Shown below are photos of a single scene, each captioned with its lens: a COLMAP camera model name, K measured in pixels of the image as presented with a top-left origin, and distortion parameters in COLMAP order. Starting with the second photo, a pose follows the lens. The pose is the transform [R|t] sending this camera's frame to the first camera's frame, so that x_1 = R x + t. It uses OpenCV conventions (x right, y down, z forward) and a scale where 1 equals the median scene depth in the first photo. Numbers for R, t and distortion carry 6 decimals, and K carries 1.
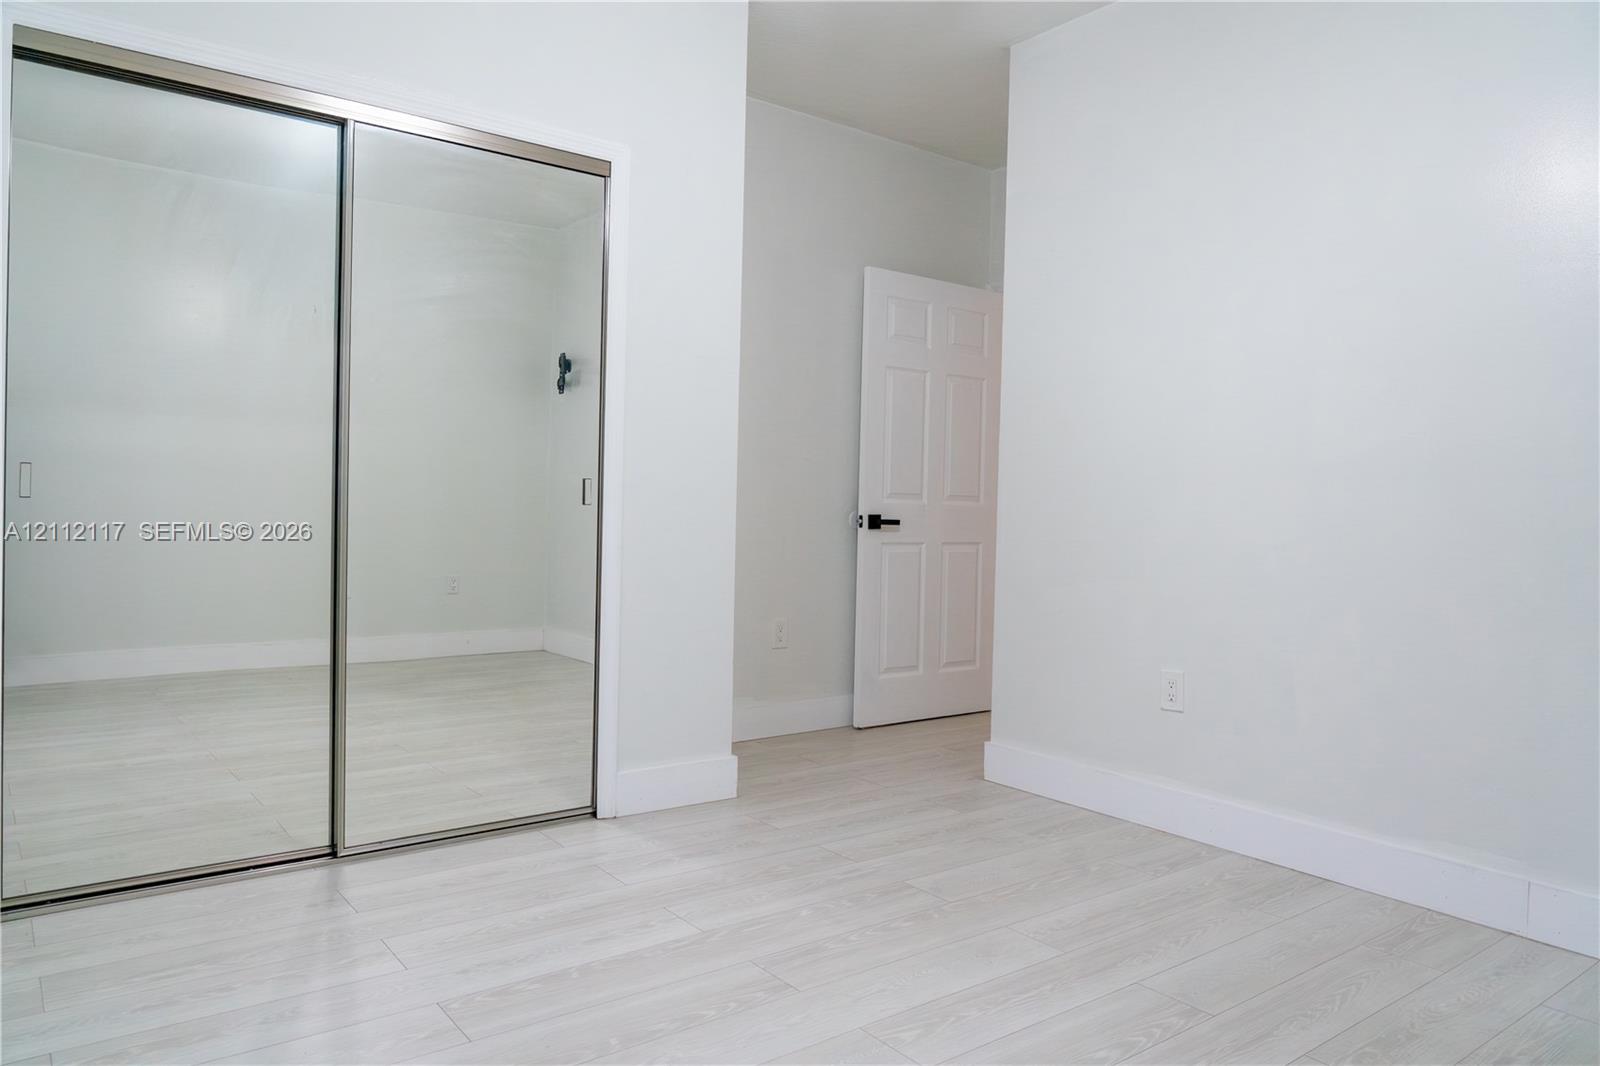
lens RADIAL K [[1082.3, 0, 801.6], [0, 1082.3, 532.9], [0, 0, 1]] dist [-0.000751, 0.001253]
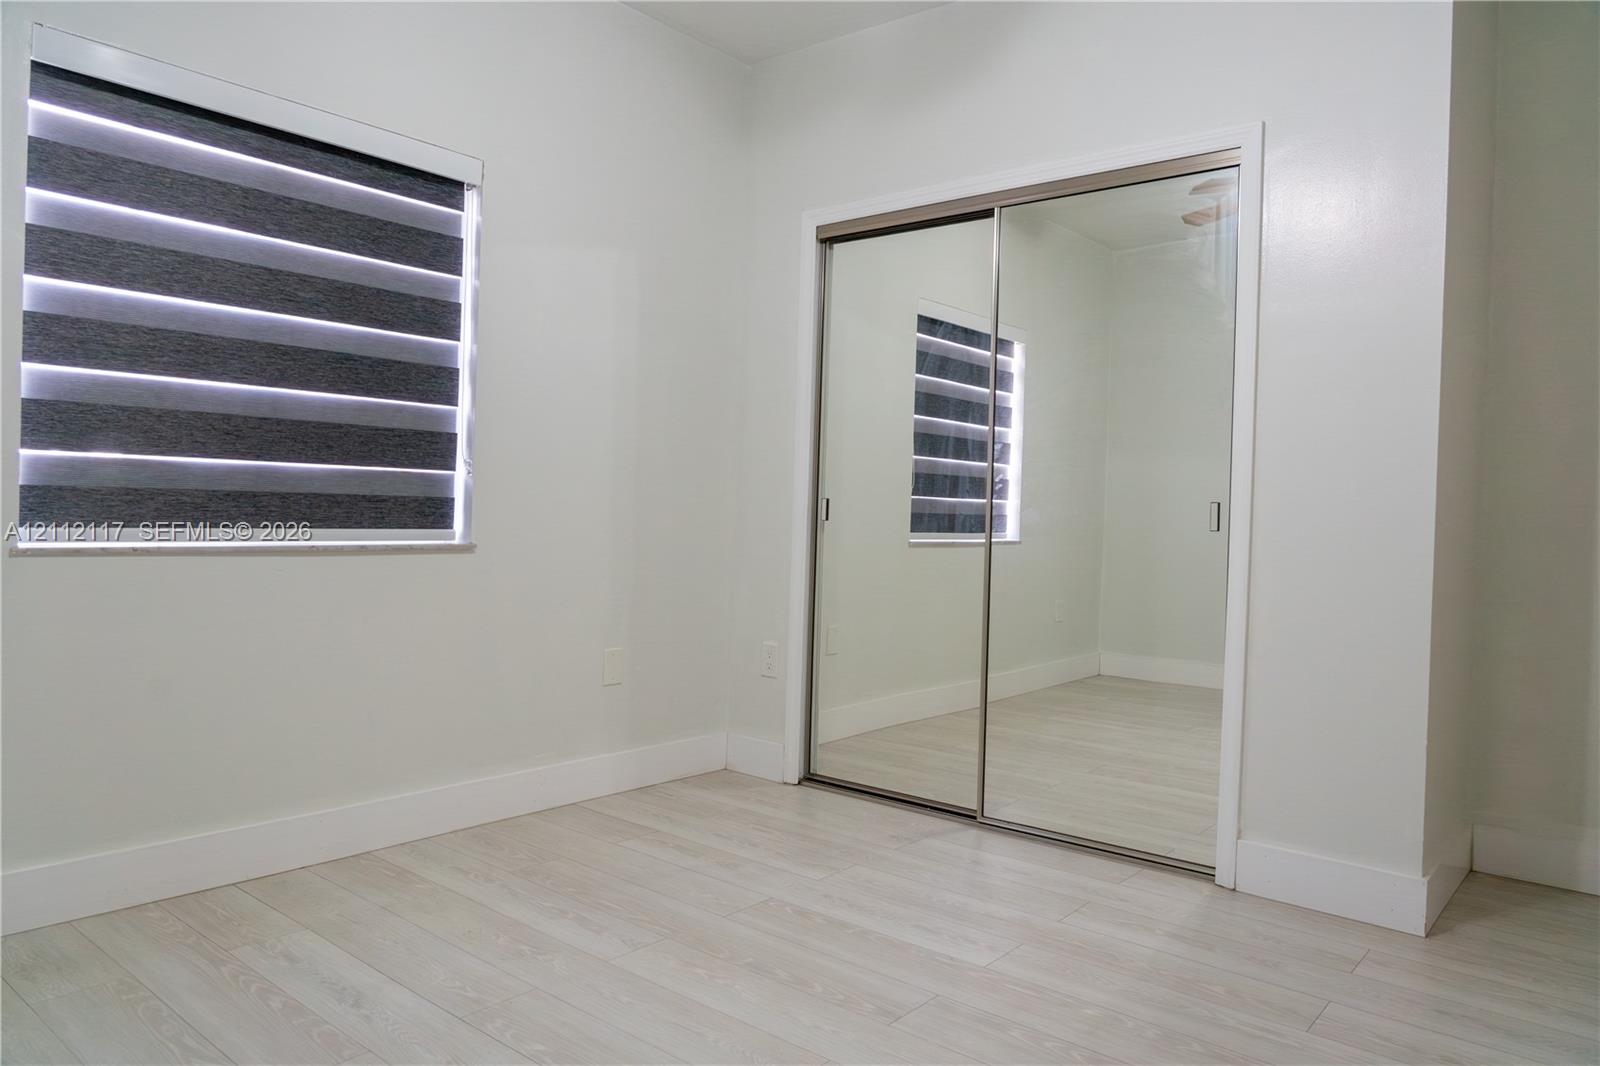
lens RADIAL K [[1082.3, 0, 801.3], [0, 1082.3, 532.2], [0, 0, 1]] dist [-0.000751, 0.001253]
pose [[0.202381, -0.004340, -0.979297, 0.716842], [-0.040840, 0.999083, -0.012867, -0.002014], [0.978455, 0.042599, 0.202018, 0.540953]]
